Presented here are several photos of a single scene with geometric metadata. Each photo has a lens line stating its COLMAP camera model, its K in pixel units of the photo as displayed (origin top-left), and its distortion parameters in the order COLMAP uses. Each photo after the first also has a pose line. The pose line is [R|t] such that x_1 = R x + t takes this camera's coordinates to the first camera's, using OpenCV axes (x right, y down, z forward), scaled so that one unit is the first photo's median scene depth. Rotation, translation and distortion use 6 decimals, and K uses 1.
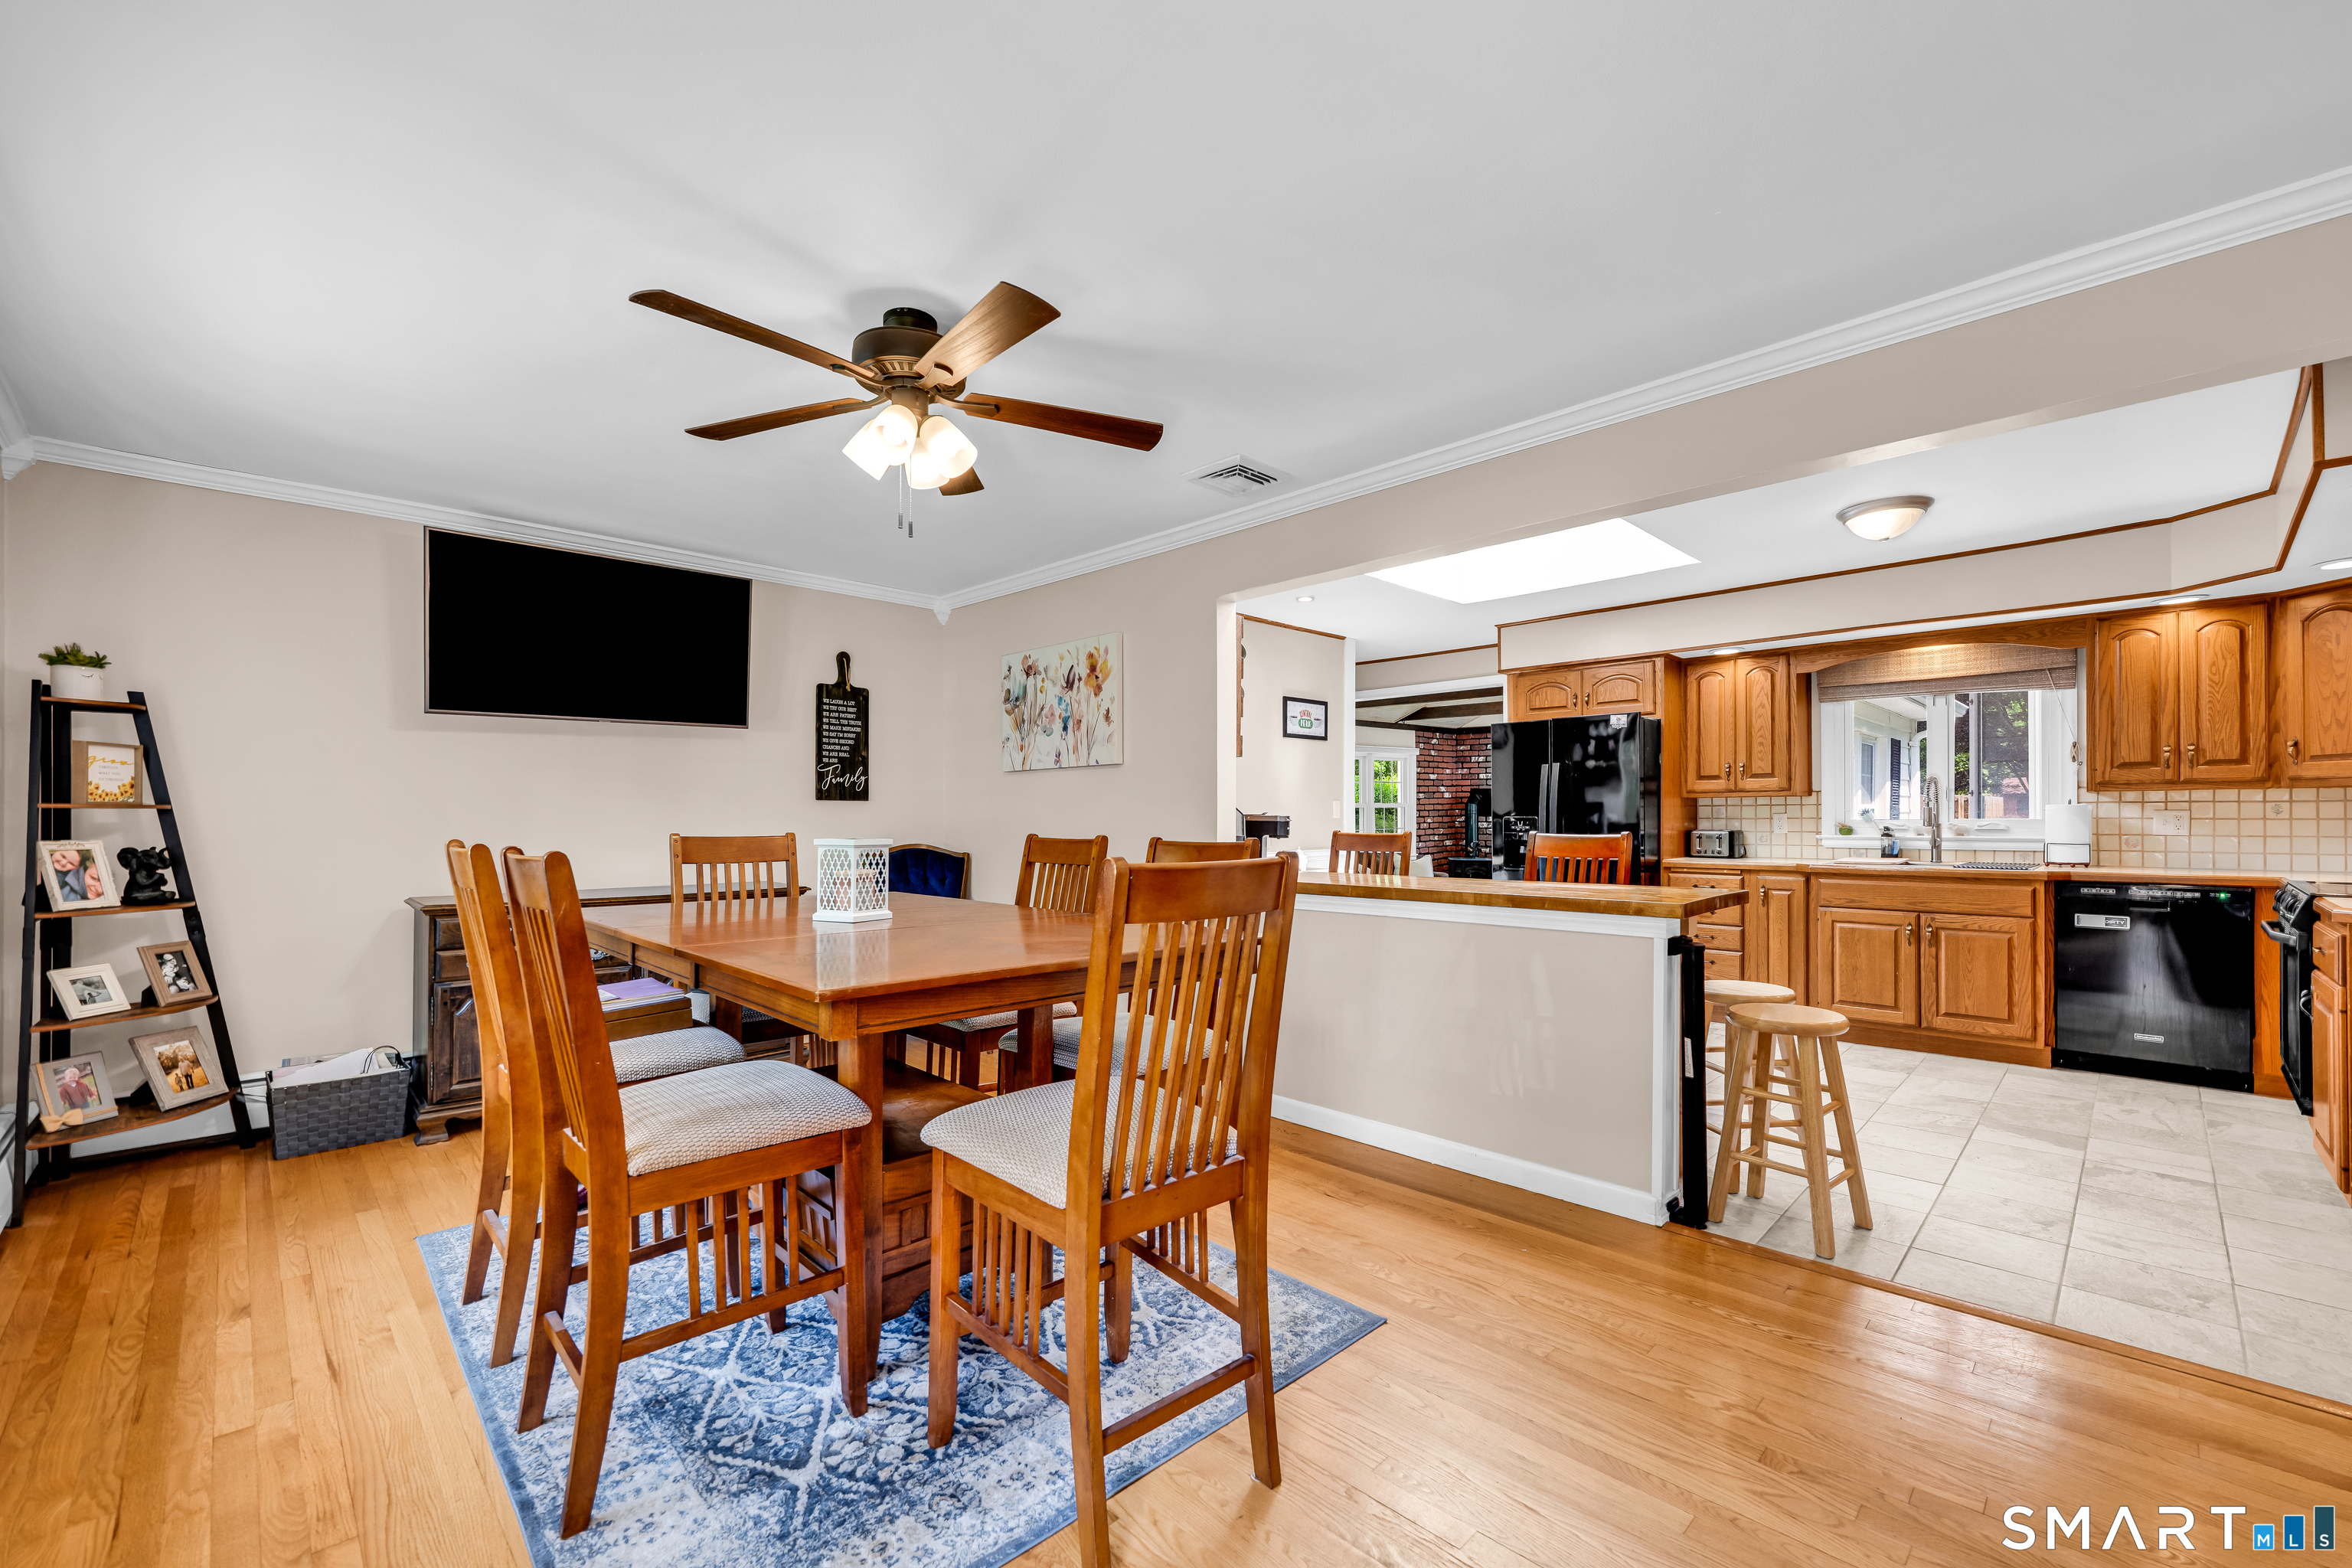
lens RADIAL K [[931.7, 0, 1170.1], [0, 931.7, 802.1], [0, 0, 1]] dist [-0.001111, 0.000670]
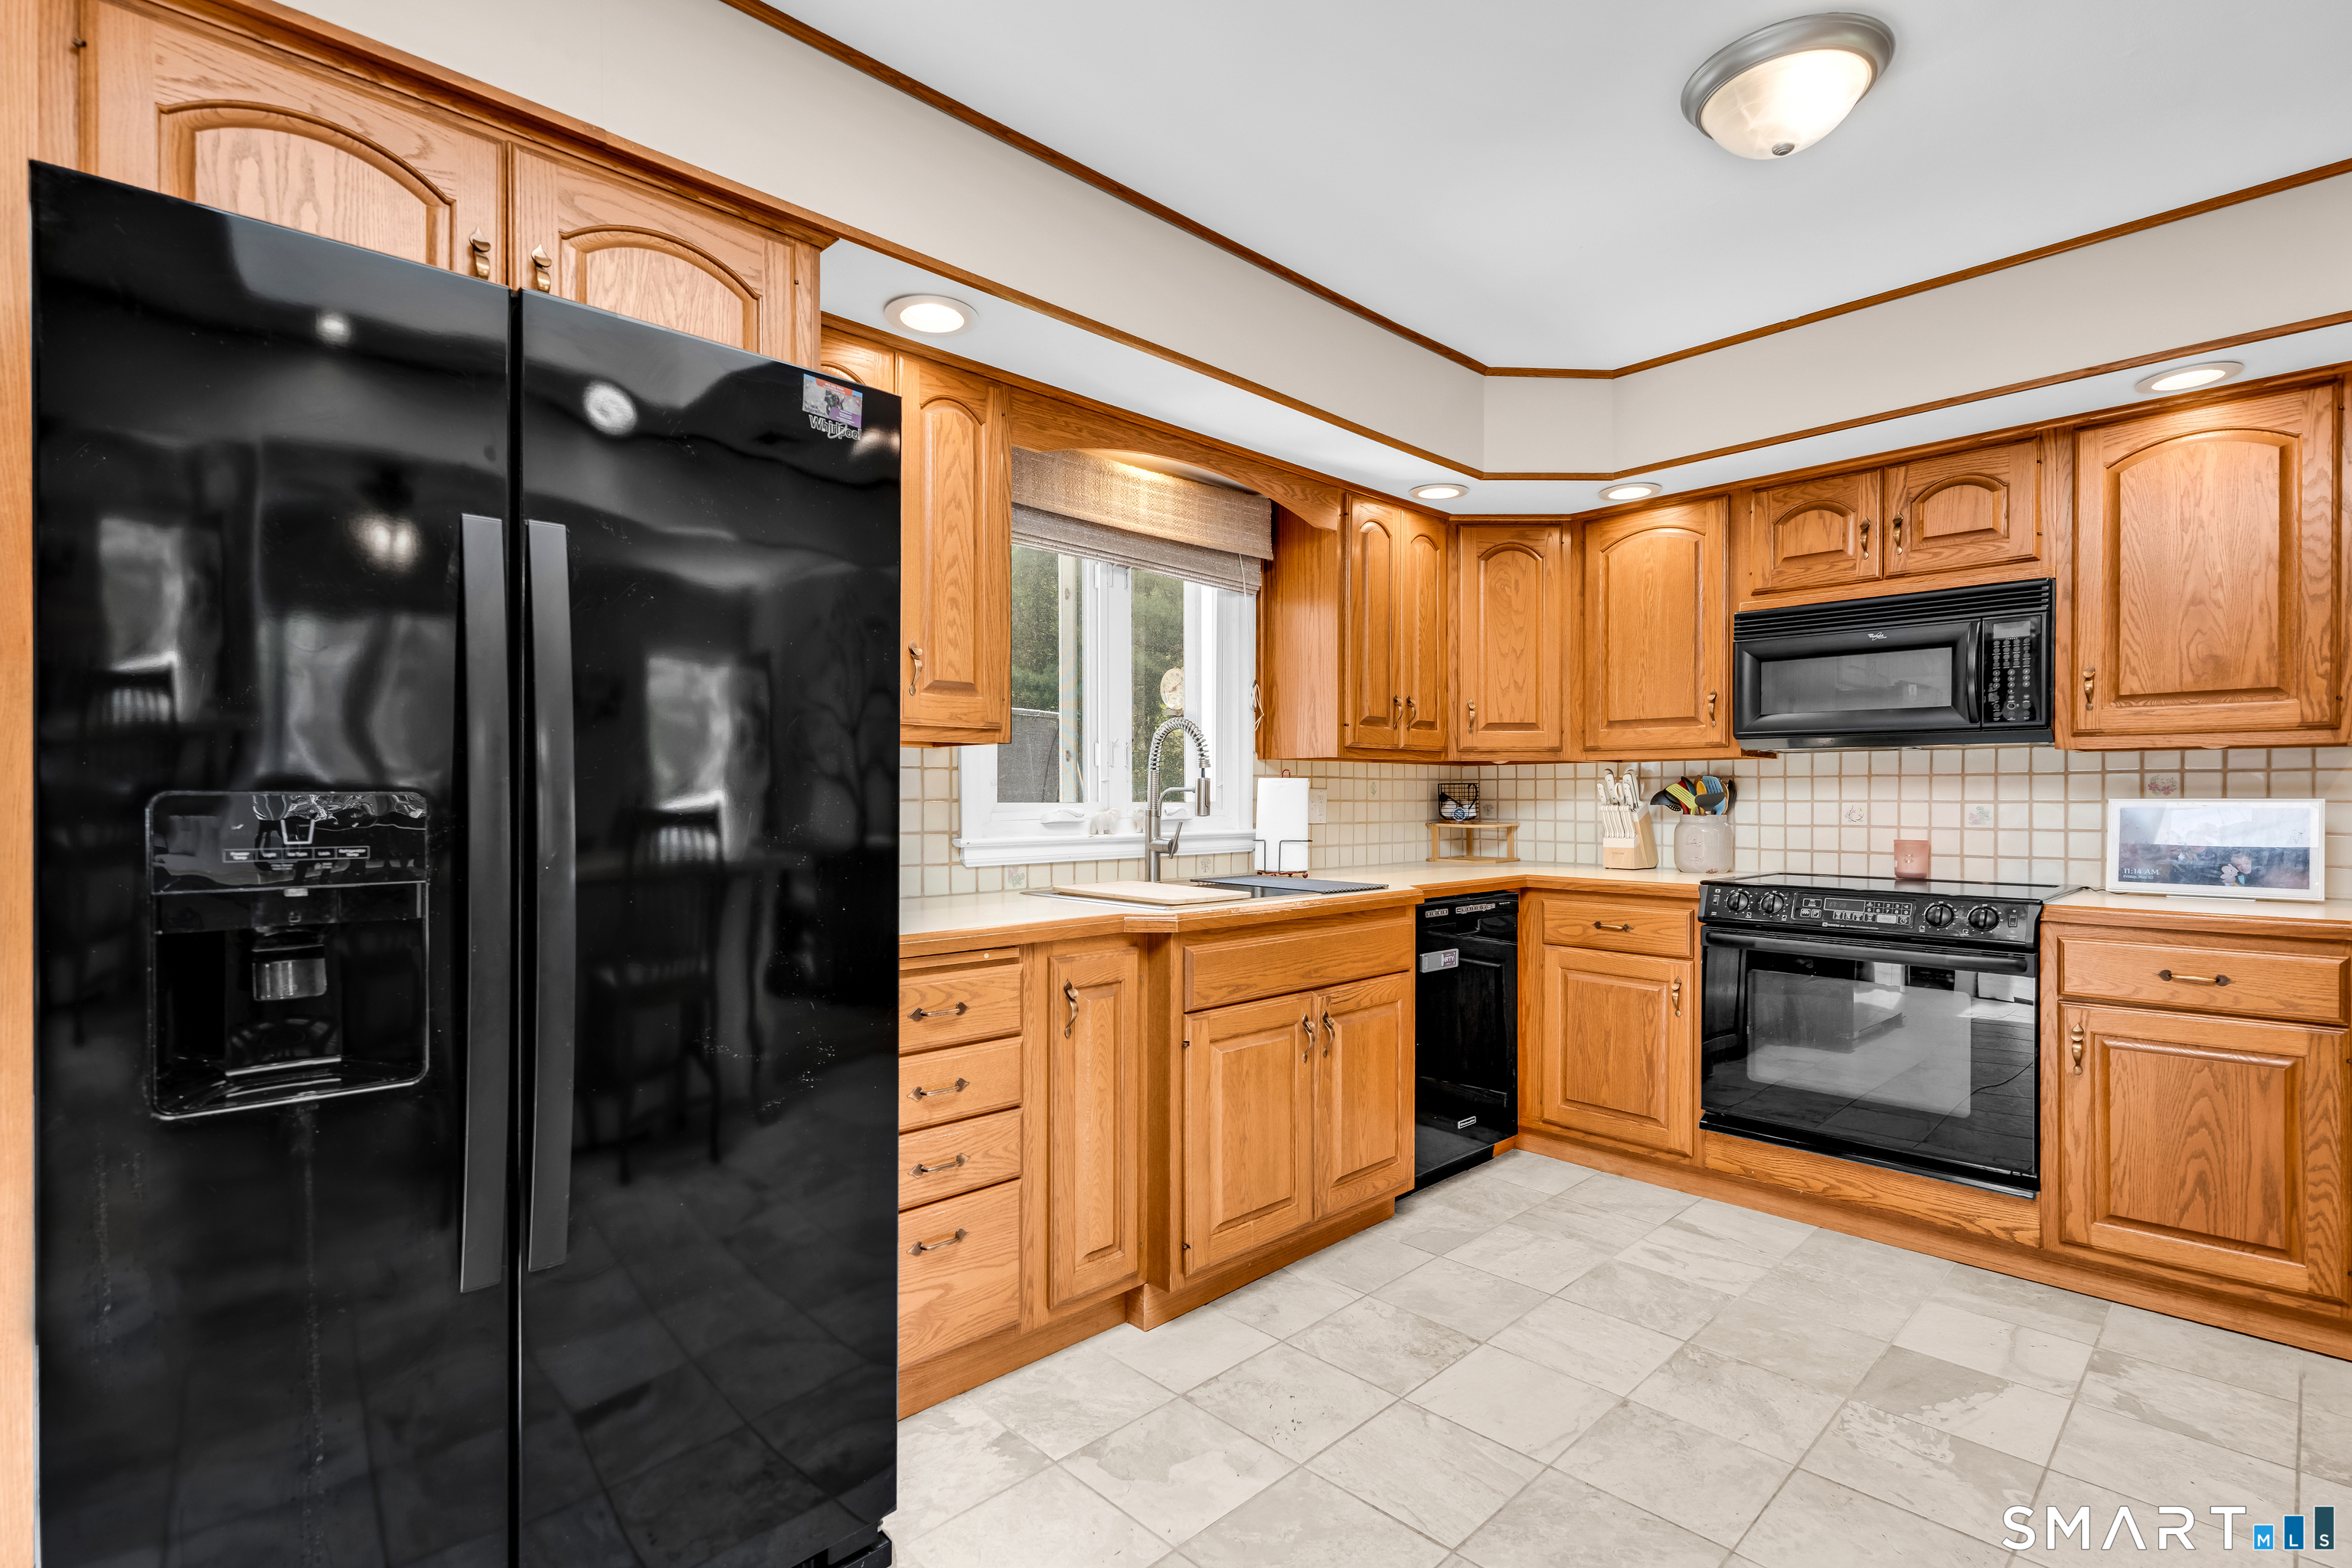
lens RADIAL K [[1135.7, 0, 1177.1], [0, 1135.7, 790.7], [0, 0, 1]] dist [-0.001447, -0.000241]
pose [[-0.020060, 0.001579, 0.999798, 0.238904], [-0.021347, 0.999770, -0.002007, 0.016926], [-0.999571, -0.021383, -0.020022, 1.293322]]
